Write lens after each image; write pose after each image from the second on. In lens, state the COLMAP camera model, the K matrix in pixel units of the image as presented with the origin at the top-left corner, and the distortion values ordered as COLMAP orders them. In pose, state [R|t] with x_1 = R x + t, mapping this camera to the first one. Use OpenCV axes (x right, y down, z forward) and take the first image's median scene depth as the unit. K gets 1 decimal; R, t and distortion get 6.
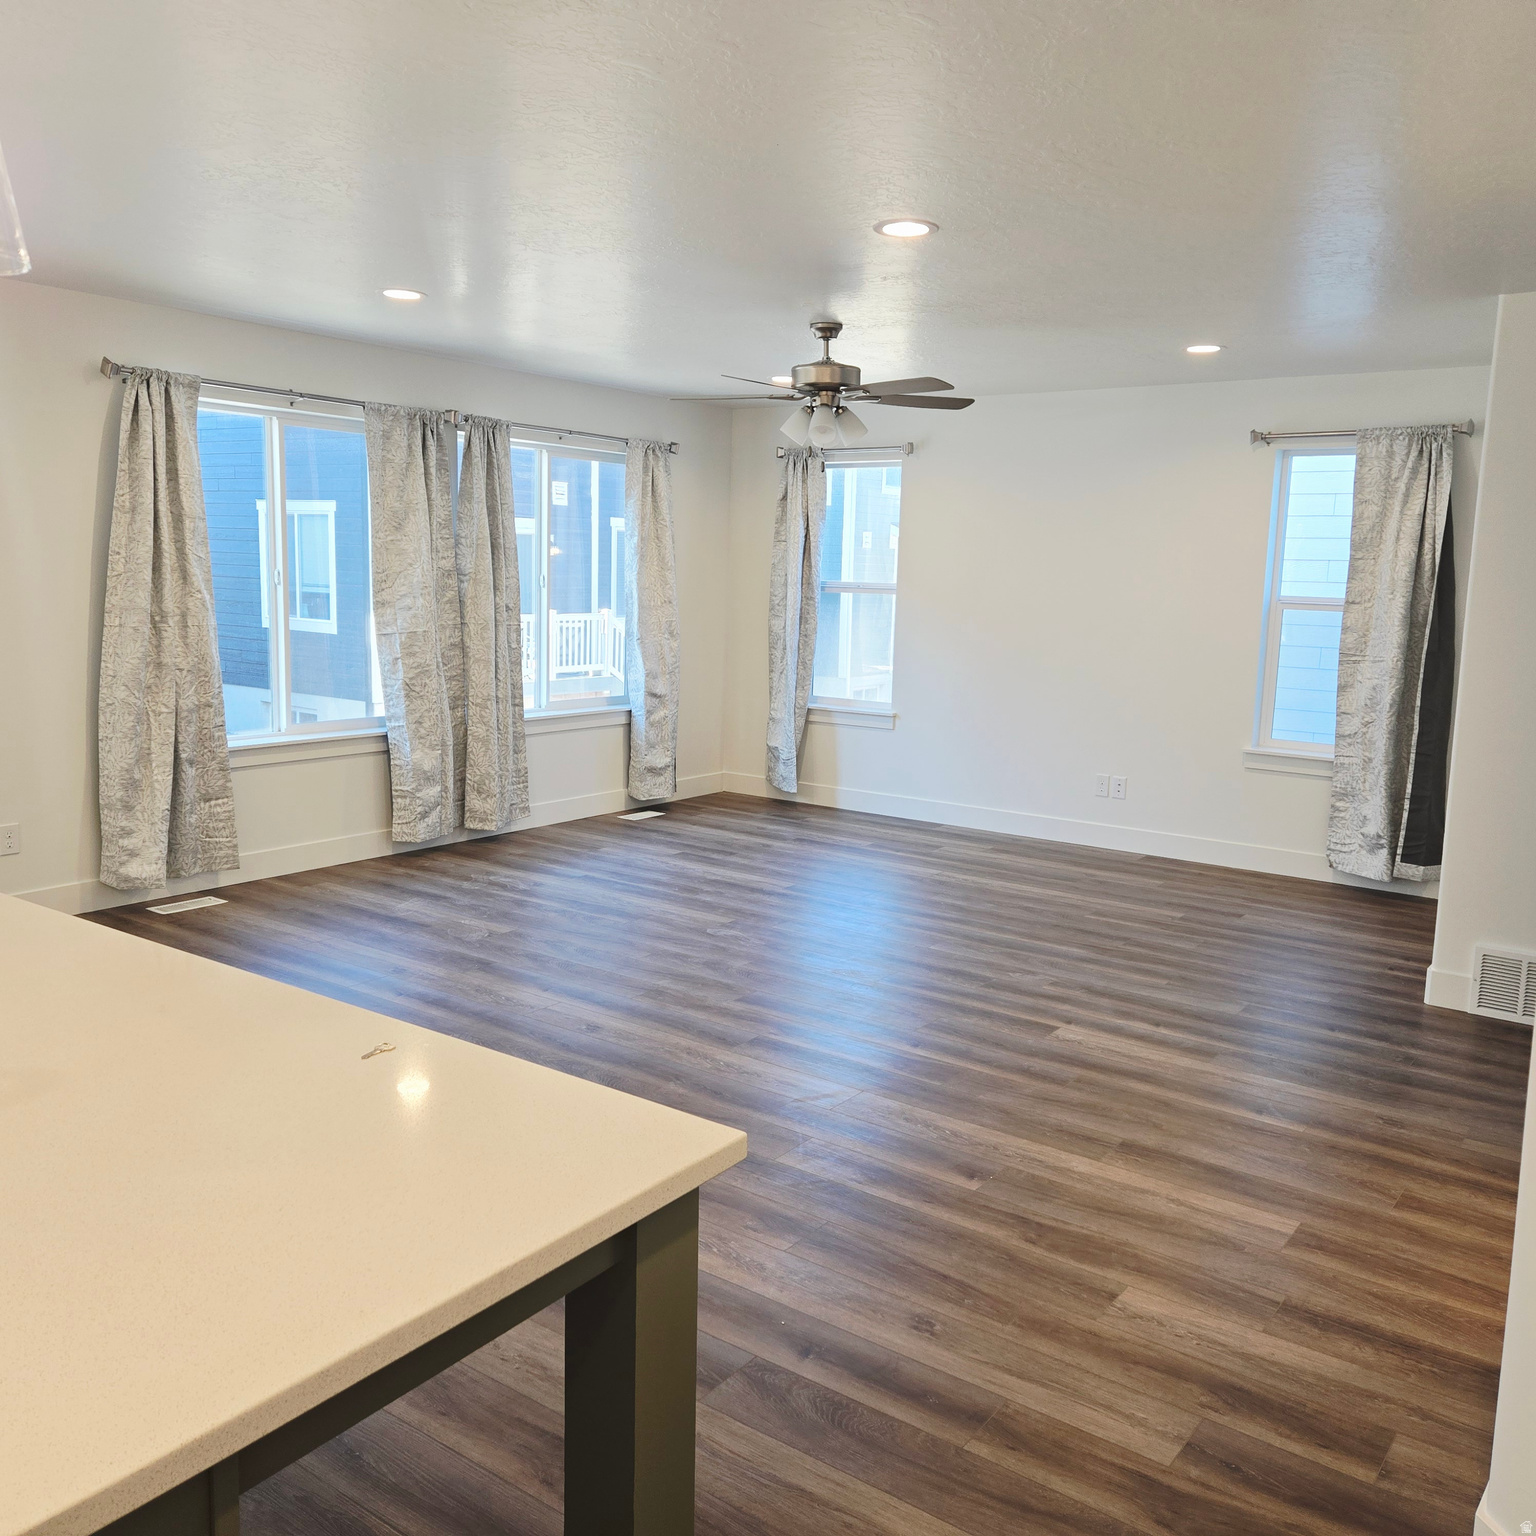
lens RADIAL K [[1366.6, 0, 786.7], [0, 1366.6, 767.5], [0, 0, 1]] dist [0.095367, -0.117653]
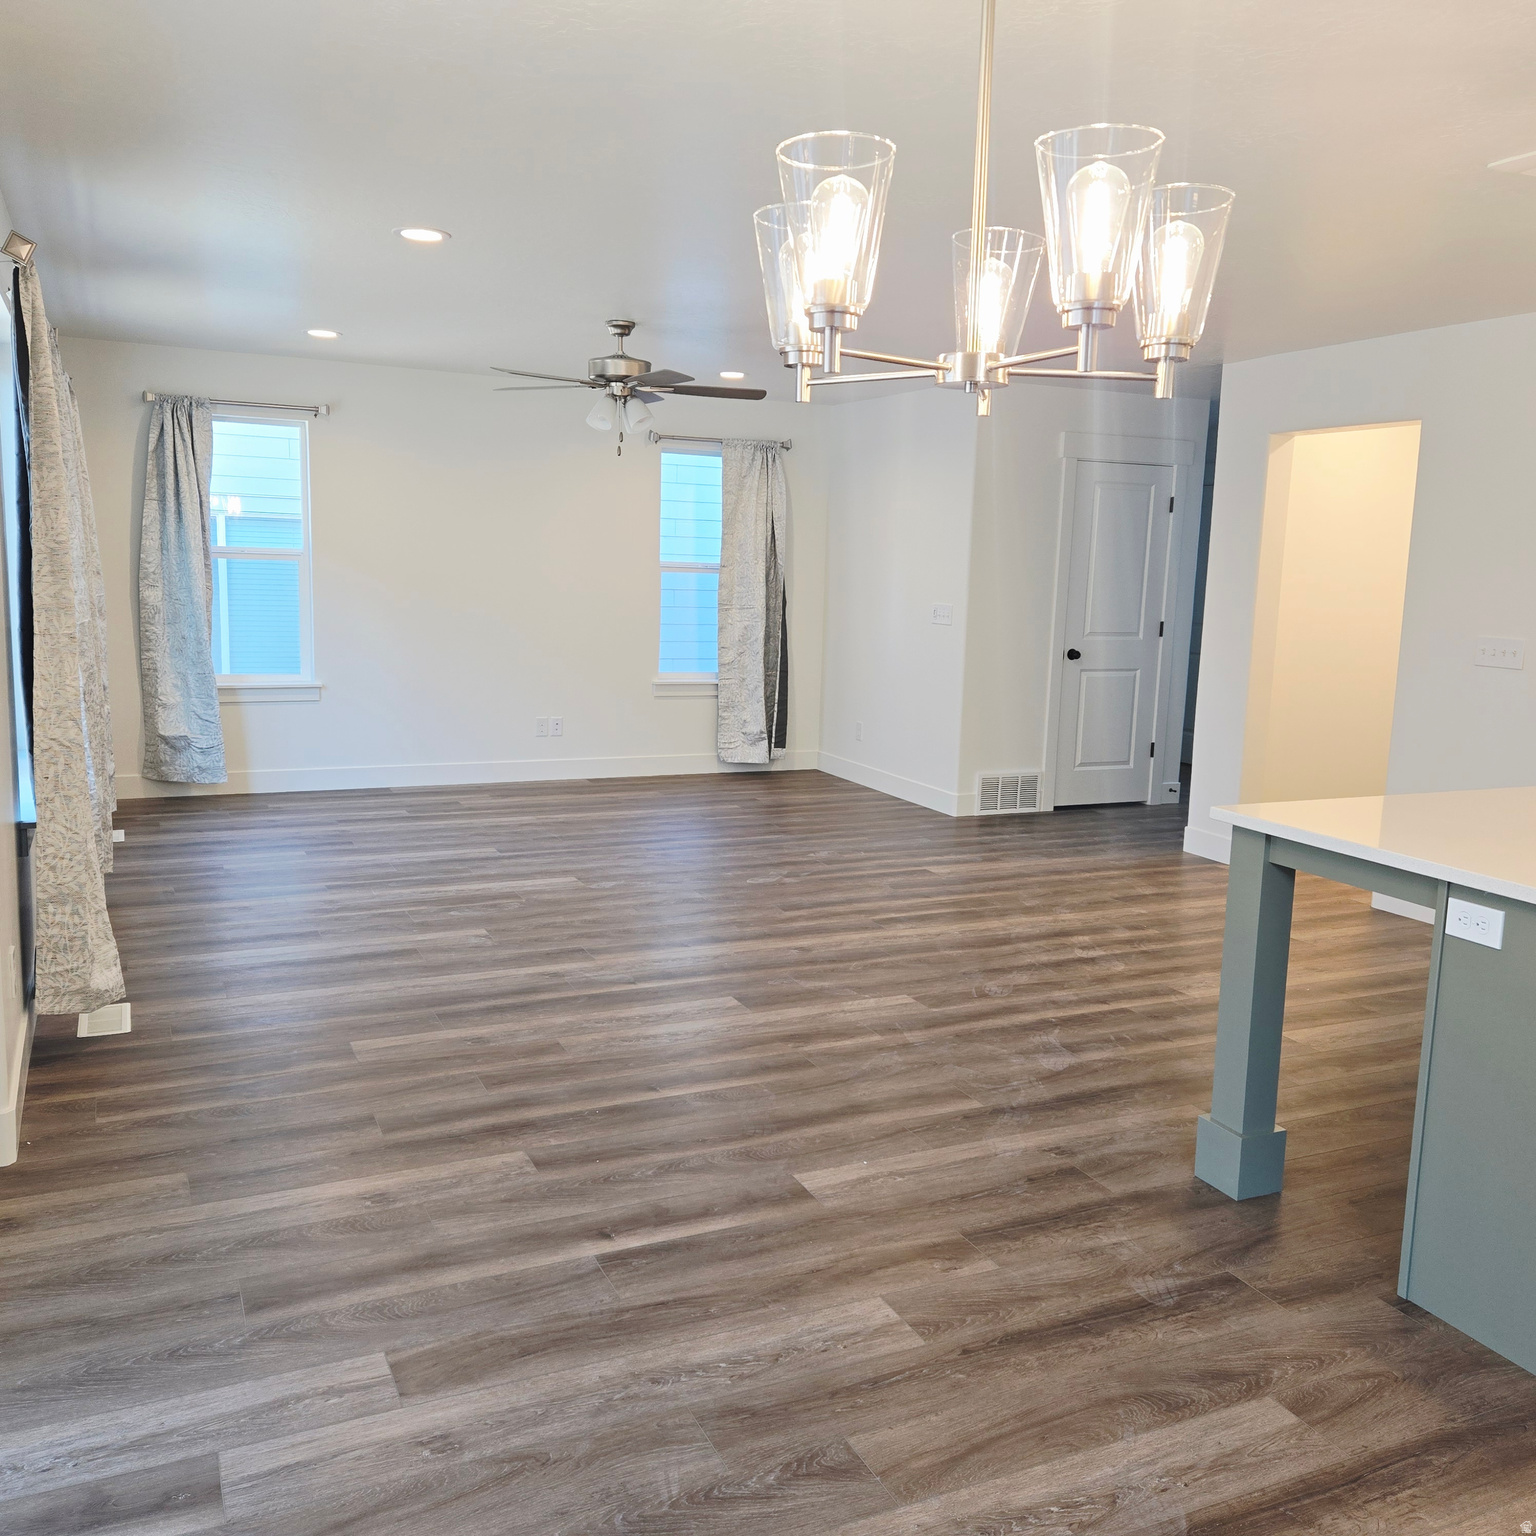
lens RADIAL K [[1363.7, 0, 770.7], [0, 1363.7, 757.3], [0, 0, 1]] dist [0.084797, -0.086598]
pose [[0.482971, -0.138400, 0.864629, -0.847024], [0.112513, 0.989053, 0.095469, -0.062178], [-0.868377, 0.051173, 0.493256, 0.338014]]
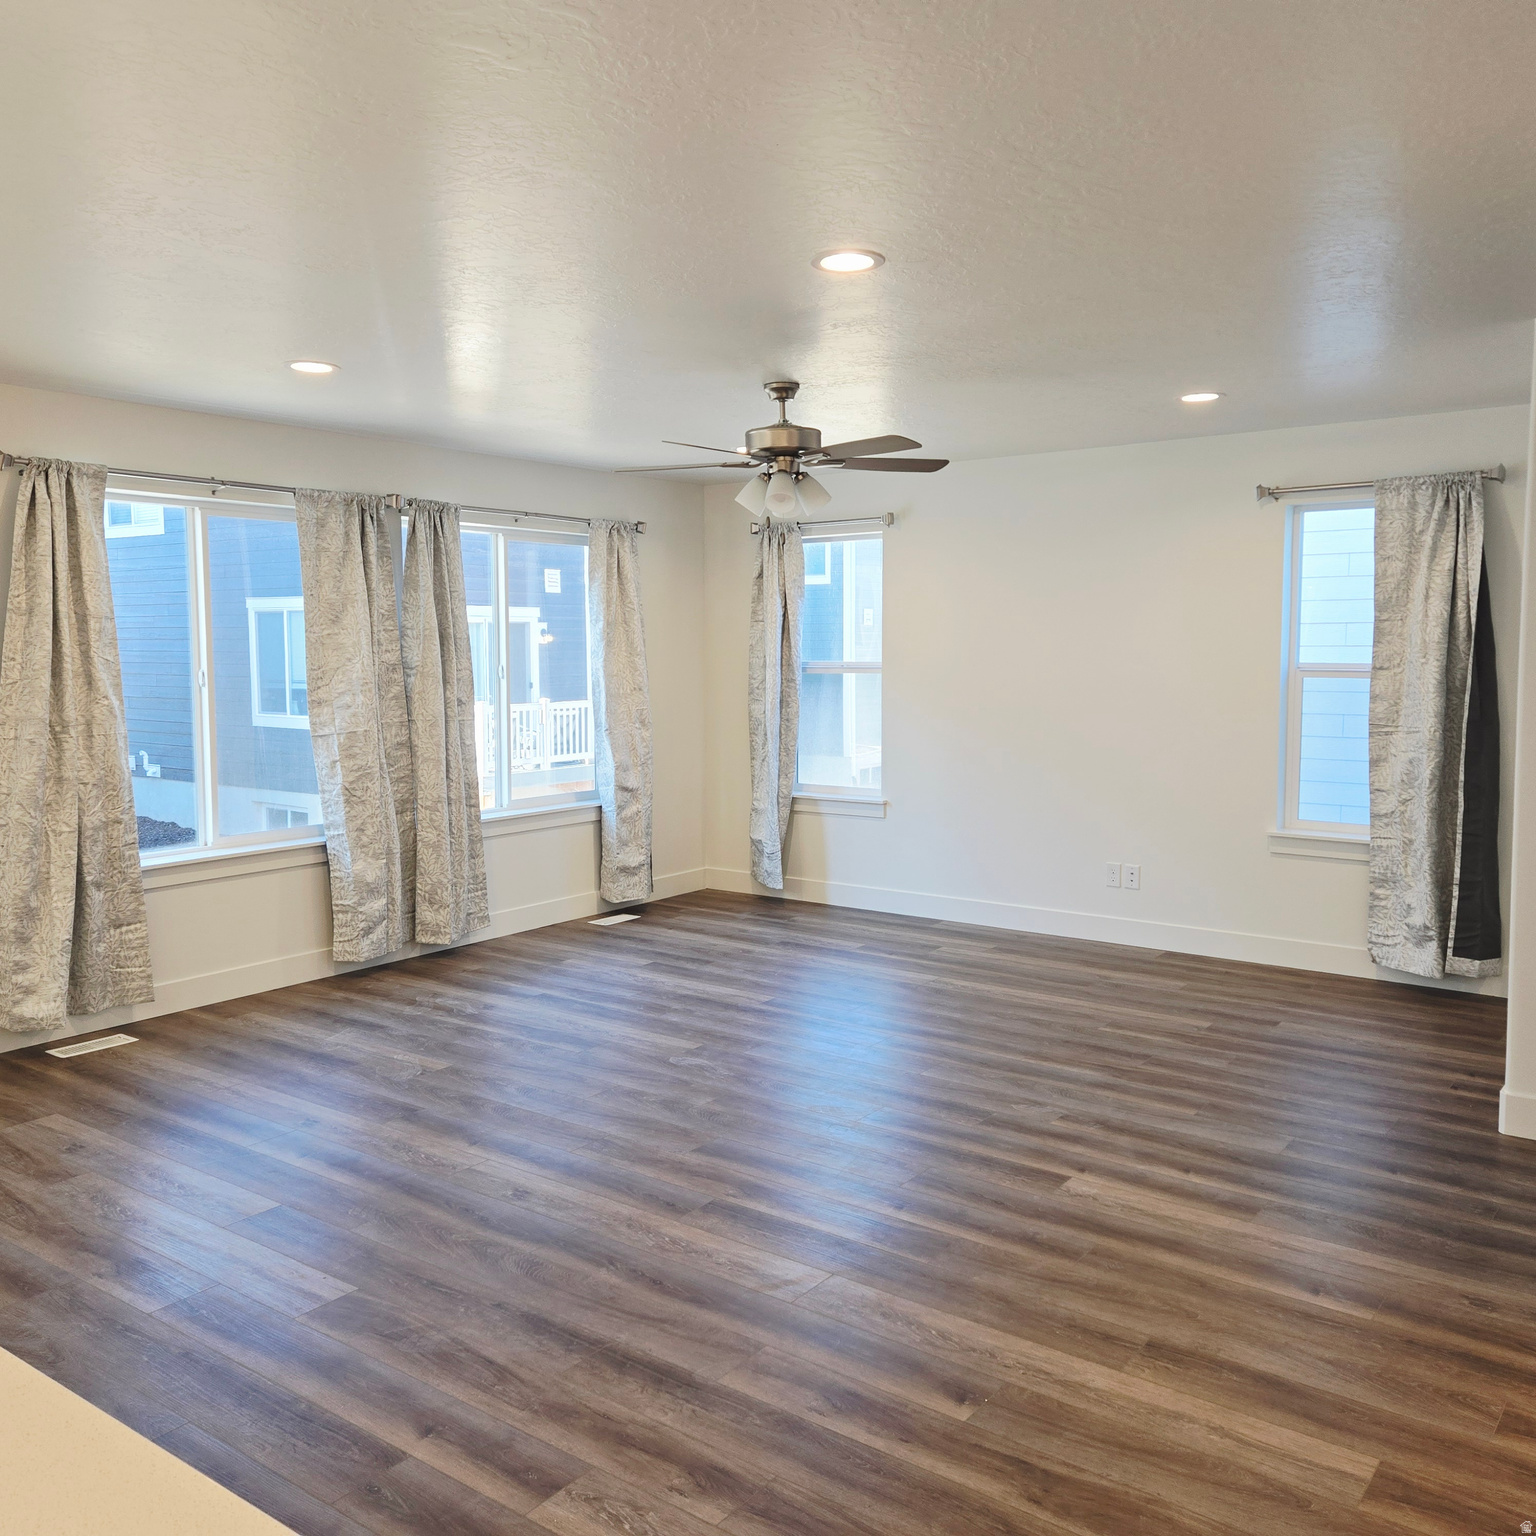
lens RADIAL K [[1363.7, 0, 770.7], [0, 1363.7, 757.3], [0, 0, 1]] dist [0.084797, -0.086598]
pose [[0.999281, -0.030707, -0.022245, 0.031400], [0.029216, 0.997490, -0.064493, -0.015851], [0.024169, 0.063797, 0.997670, 0.101979]]
